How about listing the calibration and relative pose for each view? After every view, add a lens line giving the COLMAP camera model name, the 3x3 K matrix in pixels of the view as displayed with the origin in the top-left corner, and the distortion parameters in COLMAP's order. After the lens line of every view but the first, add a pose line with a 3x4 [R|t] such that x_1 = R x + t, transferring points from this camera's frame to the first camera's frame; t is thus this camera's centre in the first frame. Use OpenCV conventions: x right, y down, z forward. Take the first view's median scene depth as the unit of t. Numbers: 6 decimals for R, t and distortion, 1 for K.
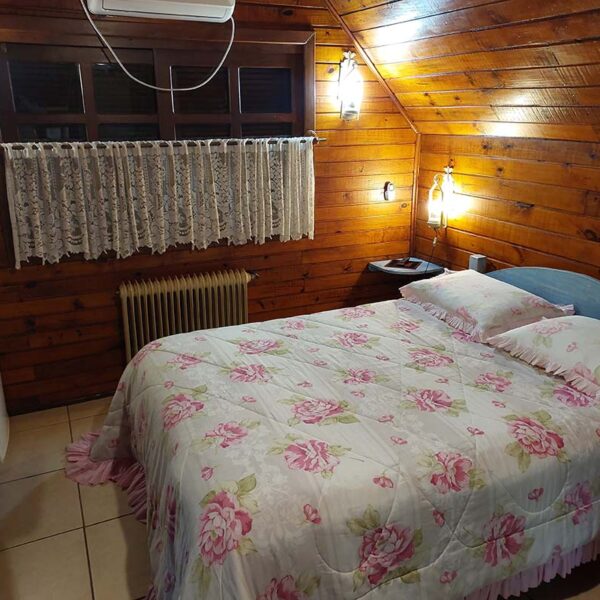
lens RADIAL K [[583.6, 0, 302.4], [0, 583.6, 296.7], [0, 0, 1]] dist [0.093576, -0.141381]
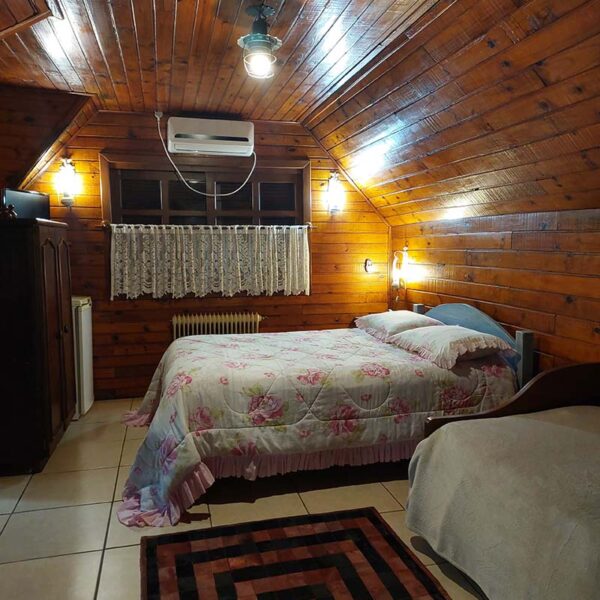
lens RADIAL K [[583.6, 0, 302.4], [0, 583.6, 296.7], [0, 0, 1]] dist [0.093576, -0.141381]
pose [[0.982619, 0.010944, -0.185313, 0.306934], [-0.052863, 0.973426, -0.222816, 0.256546], [0.177950, 0.228740, 0.957085, -0.416739]]
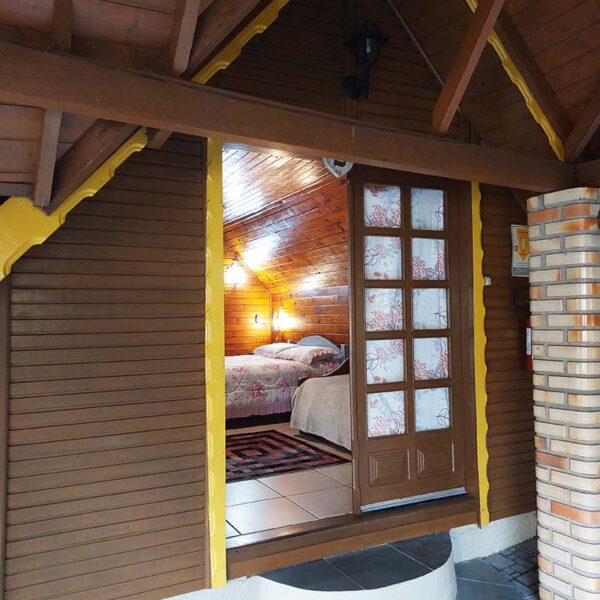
lens RADIAL K [[583.6, 0, 302.4], [0, 583.6, 296.7], [0, 0, 1]] dist [0.093576, -0.141381]
pose [[0.998715, -0.019571, 0.046742, 0.260253], [0.034599, 0.937287, -0.346837, 0.611170], [-0.037022, 0.348009, 0.936760, -1.302029]]
